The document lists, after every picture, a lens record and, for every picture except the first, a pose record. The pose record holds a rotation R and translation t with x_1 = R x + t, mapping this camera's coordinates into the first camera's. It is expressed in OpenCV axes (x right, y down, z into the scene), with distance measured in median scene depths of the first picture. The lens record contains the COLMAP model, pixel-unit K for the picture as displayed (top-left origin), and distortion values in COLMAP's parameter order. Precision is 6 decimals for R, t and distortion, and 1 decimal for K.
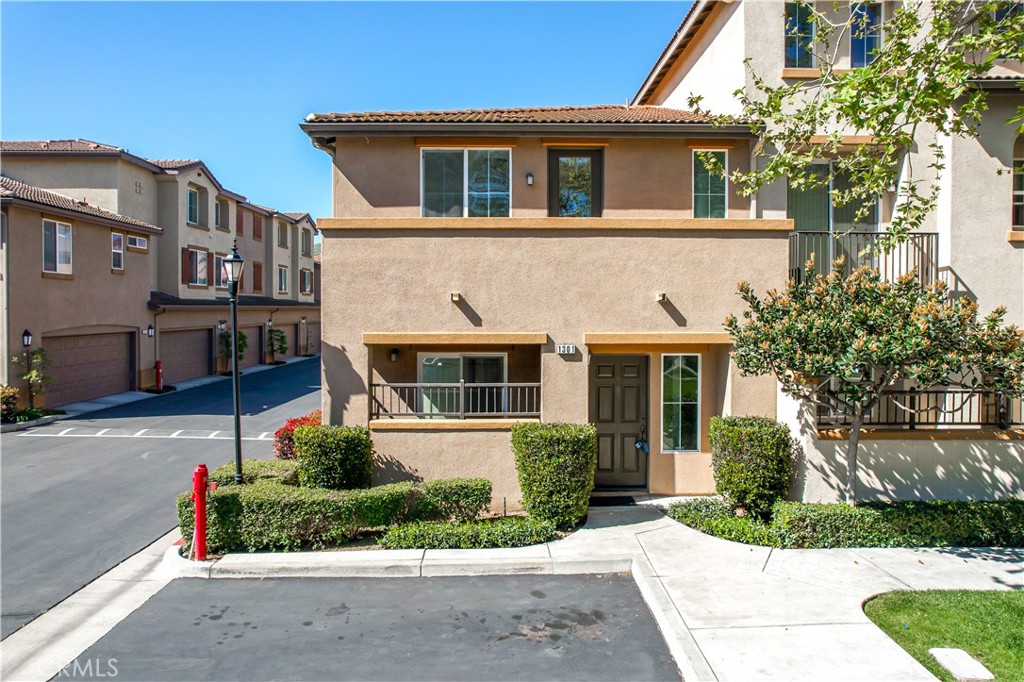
lens RADIAL K [[661.0, 0, 516.3], [0, 661.0, 325.4], [0, 0, 1]] dist [-0.054630, 0.048403]
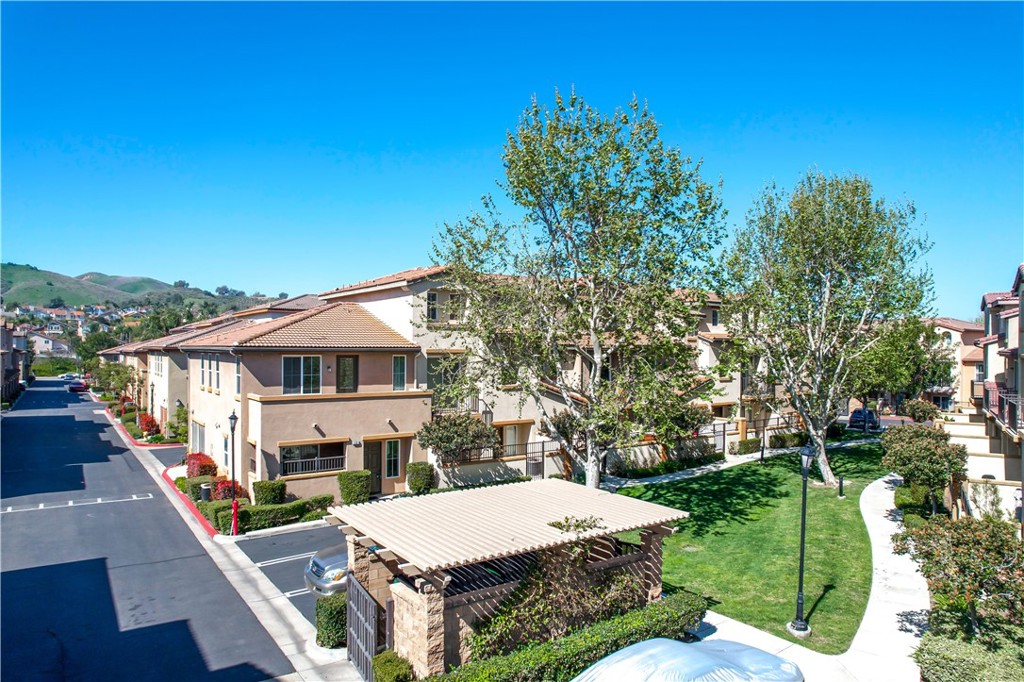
lens RADIAL K [[661.0, 0, 510.8], [0, 661.0, 349.0], [0, 0, 1]] dist [-0.054630, 0.048403]
pose [[0.832655, 0.000535, 0.553792, -0.901766], [0.008815, 0.999860, -0.014219, -0.307149], [-0.553722, 0.016721, 0.832534, -1.610465]]
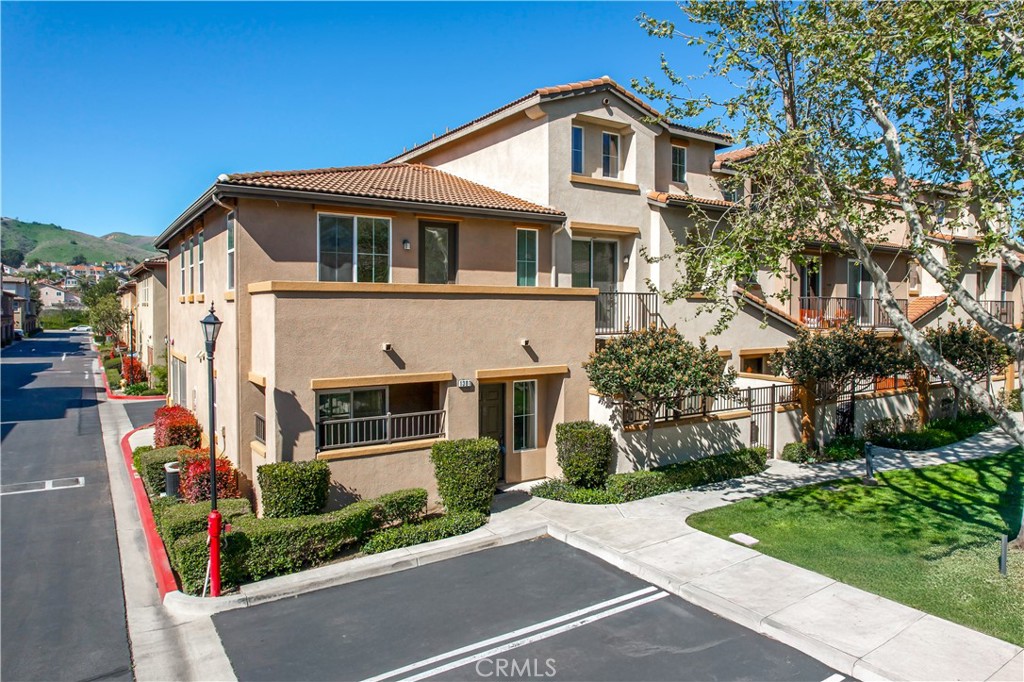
lens RADIAL K [[661.0, 0, 519.3], [0, 661.0, 316.5], [0, 0, 1]] dist [-0.054630, 0.048403]
pose [[0.842916, -0.007797, 0.537988, -0.566777], [0.010058, 0.999949, -0.001267, -0.099259], [-0.537950, 0.006479, 0.842952, -0.194489]]
